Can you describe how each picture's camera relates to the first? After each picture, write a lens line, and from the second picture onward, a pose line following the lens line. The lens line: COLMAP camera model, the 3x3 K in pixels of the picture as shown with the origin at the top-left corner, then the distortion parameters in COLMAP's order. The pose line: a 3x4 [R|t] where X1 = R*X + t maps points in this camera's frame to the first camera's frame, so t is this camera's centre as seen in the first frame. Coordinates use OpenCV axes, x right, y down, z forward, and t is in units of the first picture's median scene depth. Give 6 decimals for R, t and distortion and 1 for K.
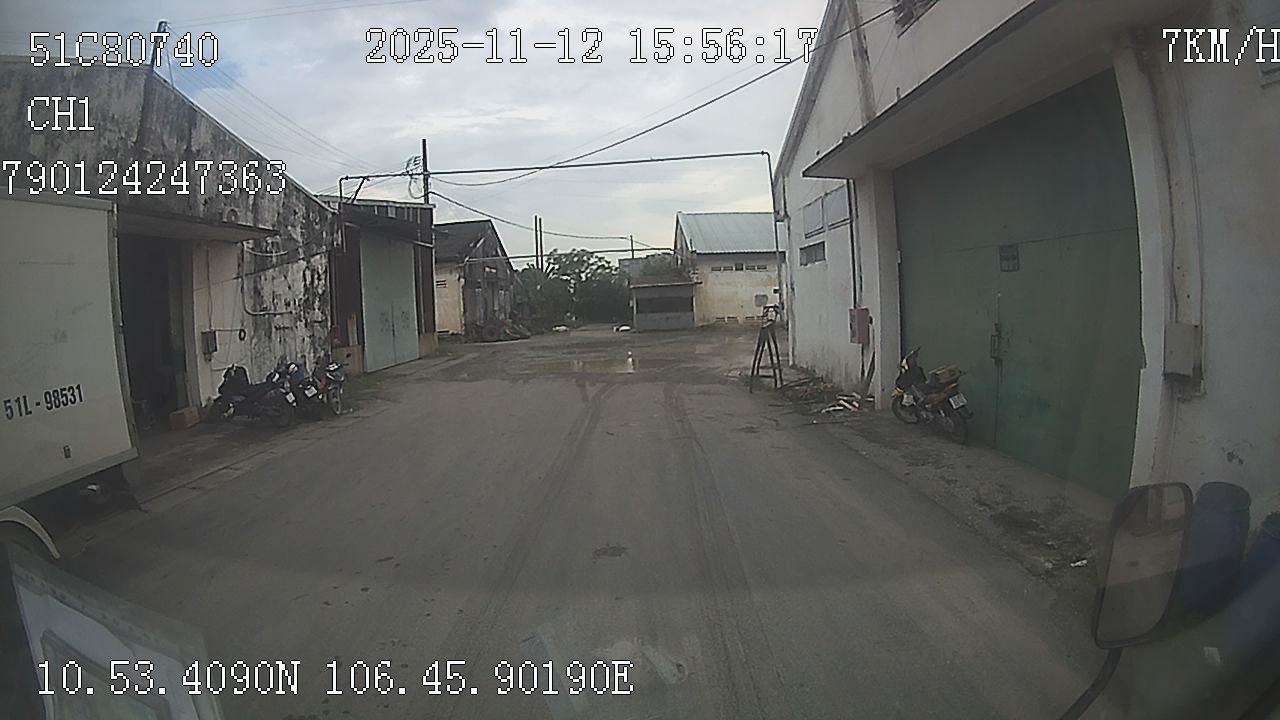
lens RADIAL K [[757.9, 0, 640.0], [0, 757.9, 360.0], [0, 0, 1]] dist [-0.379228, 0.113412]
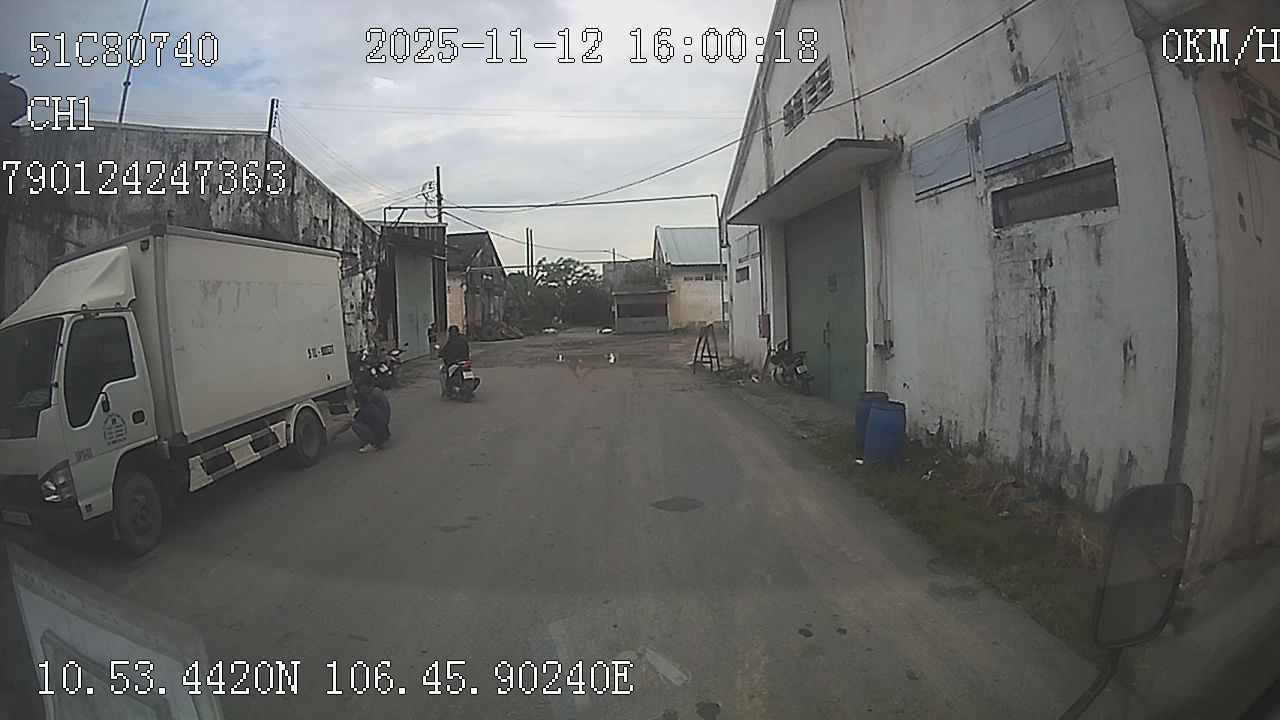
lens RADIAL K [[817.2, 0, 640.0], [0, 817.2, 360.0], [0, 0, 1]] dist [-0.450868, 0.154498]
pose [[0.999787, 0.009660, 0.018240, 0.009491], [-0.009464, 0.999897, -0.010831, 0.019074], [-0.018343, 0.010656, 0.999775, -0.283483]]
